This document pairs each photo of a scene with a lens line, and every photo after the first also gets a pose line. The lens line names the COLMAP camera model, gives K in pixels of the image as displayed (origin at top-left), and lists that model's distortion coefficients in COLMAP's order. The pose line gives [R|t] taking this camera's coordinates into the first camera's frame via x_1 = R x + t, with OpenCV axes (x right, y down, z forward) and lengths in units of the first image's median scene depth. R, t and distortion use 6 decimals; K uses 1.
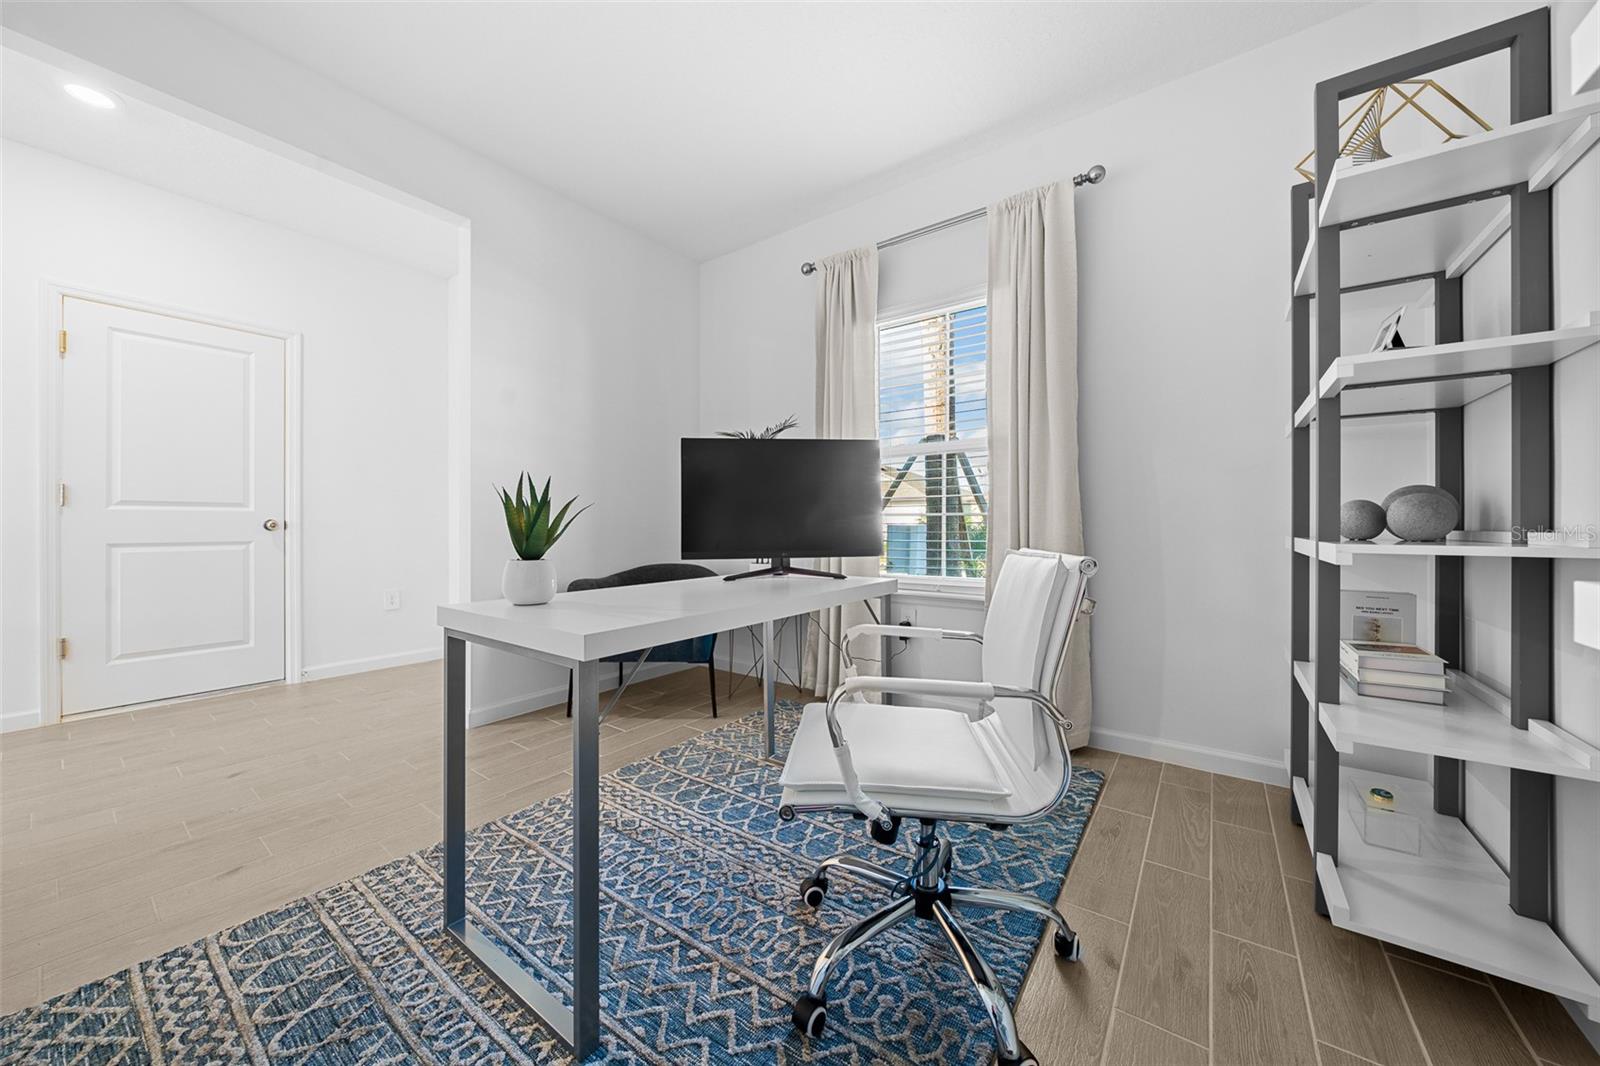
lens RADIAL K [[559.7, 0, 790.1], [0, 559.7, 553.9], [0, 0, 1]] dist [-0.011140, 0.002088]
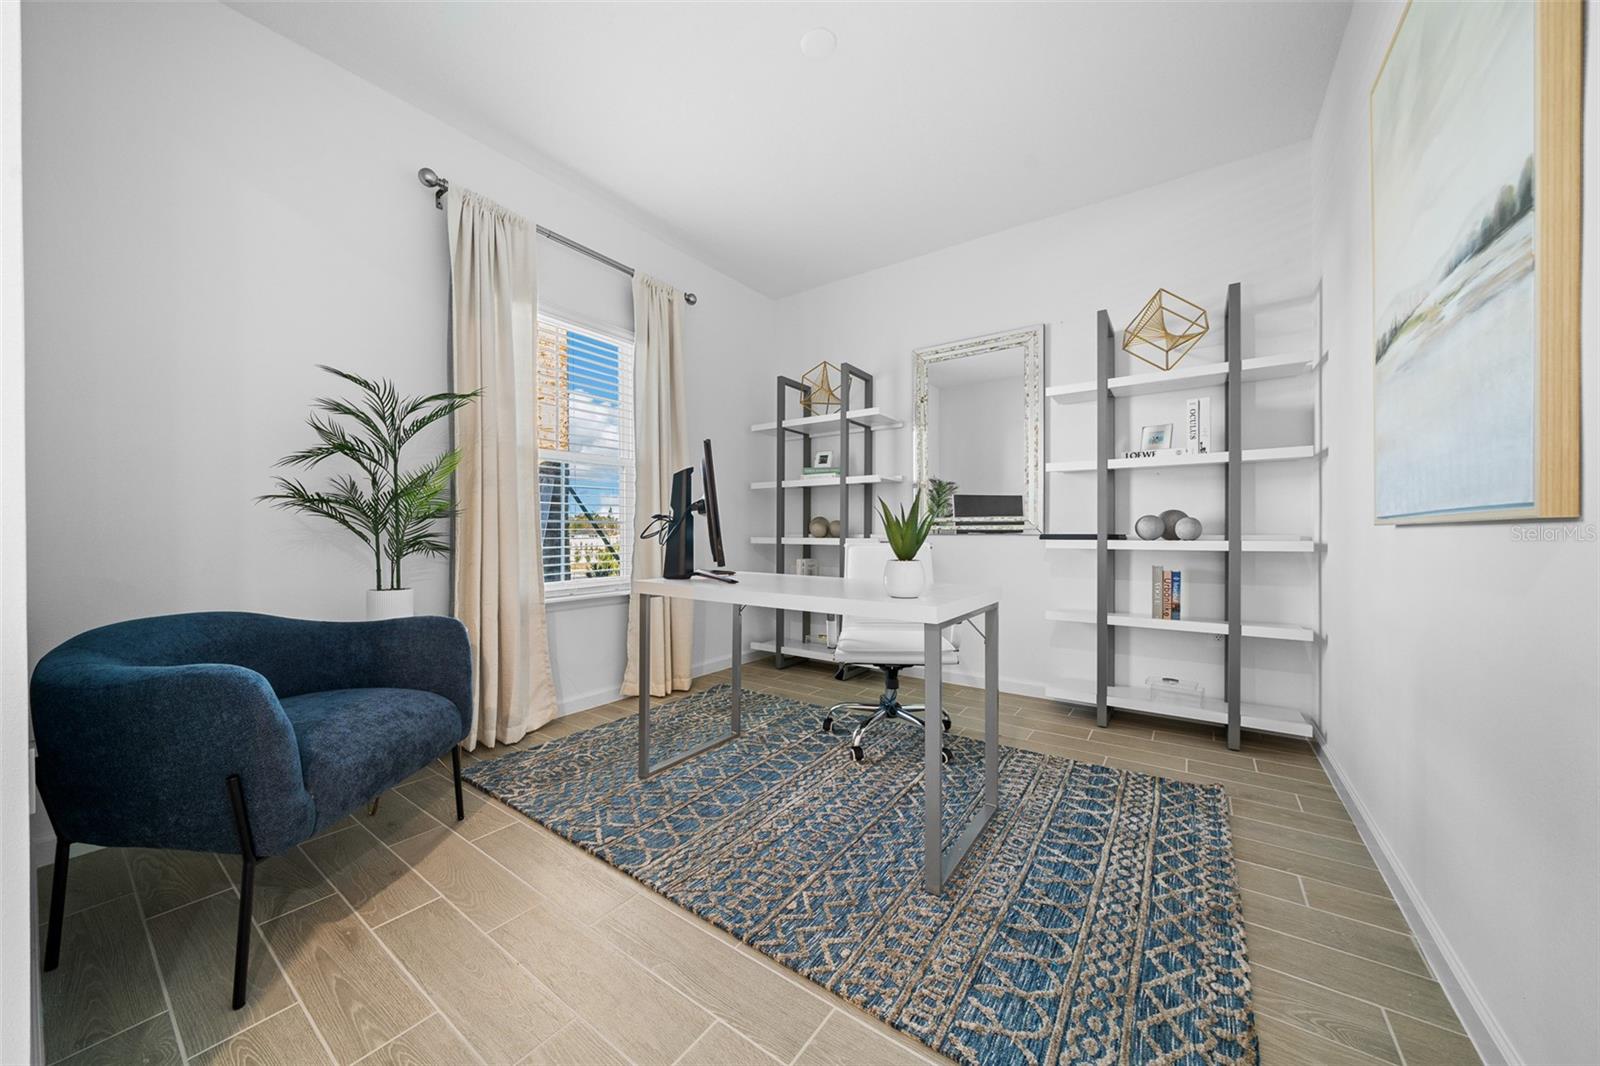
lens RADIAL K [[563.5, 0, 800.0], [0, 563.5, 533.0], [0, 0, 1]] dist [-0.008542, -0.000029]
pose [[-0.023756, -0.000175, 0.999718, -1.312660], [0.053196, 0.998583, 0.001439, -0.047230], [-0.998301, 0.053215, -0.023713, 0.954355]]
